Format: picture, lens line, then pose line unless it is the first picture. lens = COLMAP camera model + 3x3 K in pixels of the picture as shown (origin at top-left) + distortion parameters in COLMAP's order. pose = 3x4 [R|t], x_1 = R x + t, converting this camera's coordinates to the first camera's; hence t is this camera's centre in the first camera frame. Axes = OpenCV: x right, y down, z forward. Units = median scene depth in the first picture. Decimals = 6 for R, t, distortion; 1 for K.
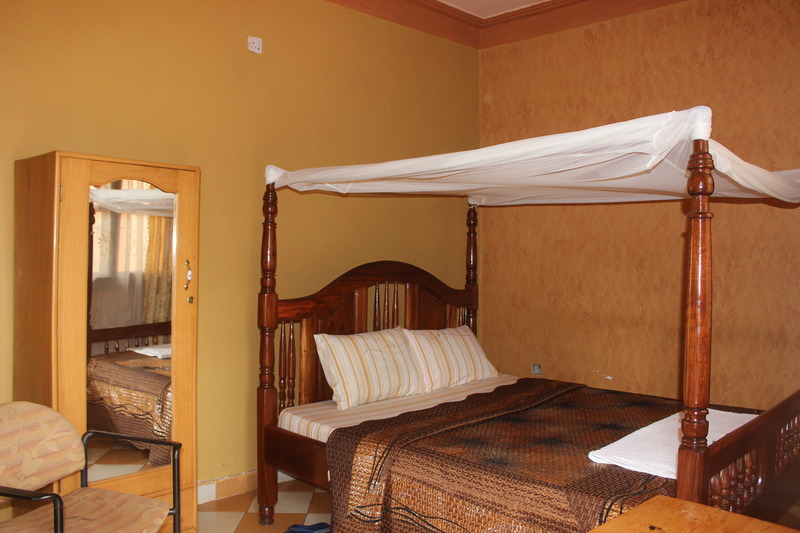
lens RADIAL K [[667.1, 0, 405.3], [0, 667.1, 269.1], [0, 0, 1]] dist [-0.156995, 0.126854]
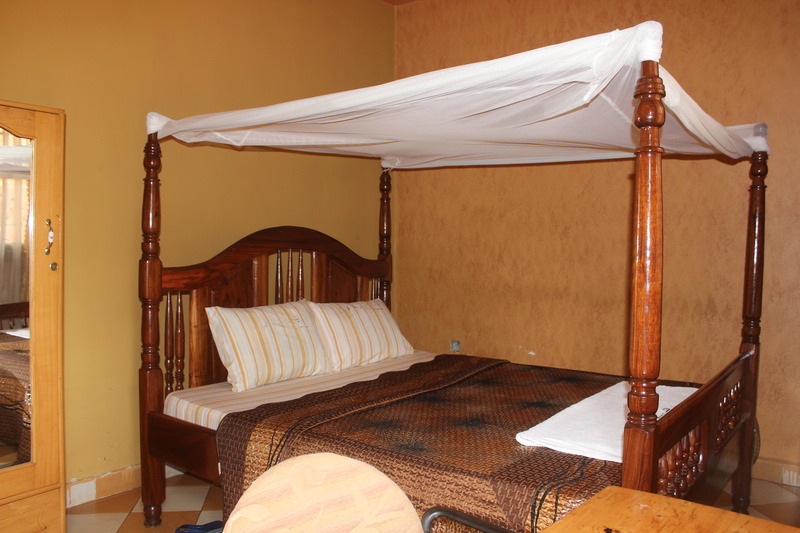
lens RADIAL K [[667.1, 0, 406.8], [0, 667.1, 267.2], [0, 0, 1]] dist [-0.156995, 0.126854]
pose [[0.992254, -0.004679, 0.124137, 0.019572], [0.002004, 0.999763, 0.021667, 0.027346], [-0.124209, -0.021250, 0.992029, 0.106704]]
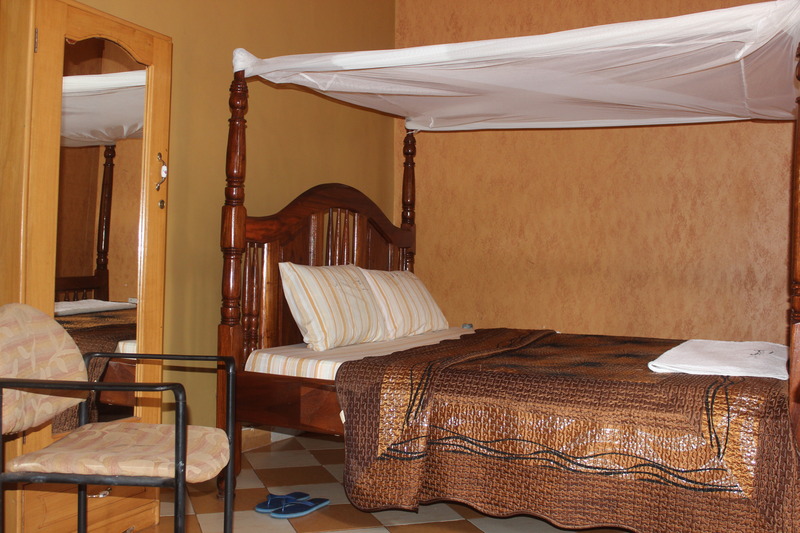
lens RADIAL K [[862.4, 0, 403.2], [0, 862.4, 271.9], [0, 0, 1]] dist [-0.096661, 0.000000]
pose [[0.951927, 0.005978, 0.306268, -0.322542], [-0.006691, 0.999977, 0.001280, 0.109903], [-0.306253, -0.003268, 0.951944, -0.053389]]
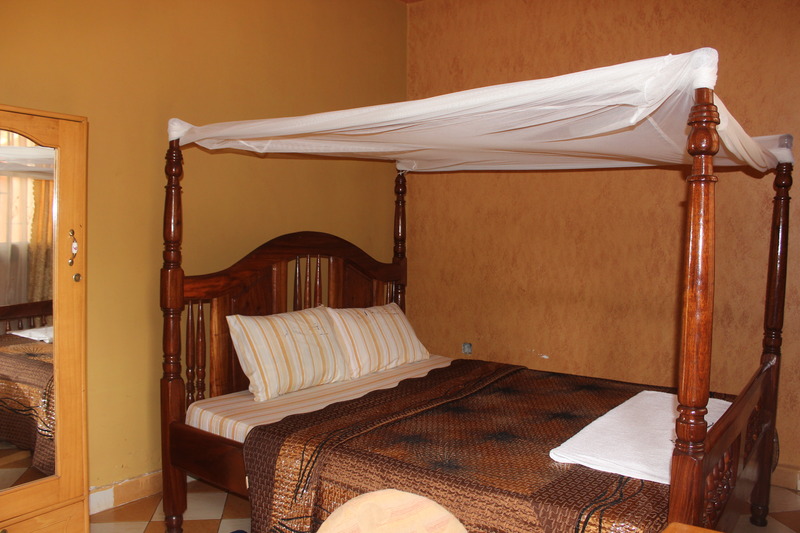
lens RADIAL K [[667.1, 0, 406.3], [0, 667.1, 268.6], [0, 0, 1]] dist [-0.156995, 0.126854]
pose [[0.990725, -0.001575, 0.135876, -0.021844], [-0.004063, 0.999142, 0.041209, 0.000112], [-0.135824, -0.041379, 0.989868, 0.119106]]
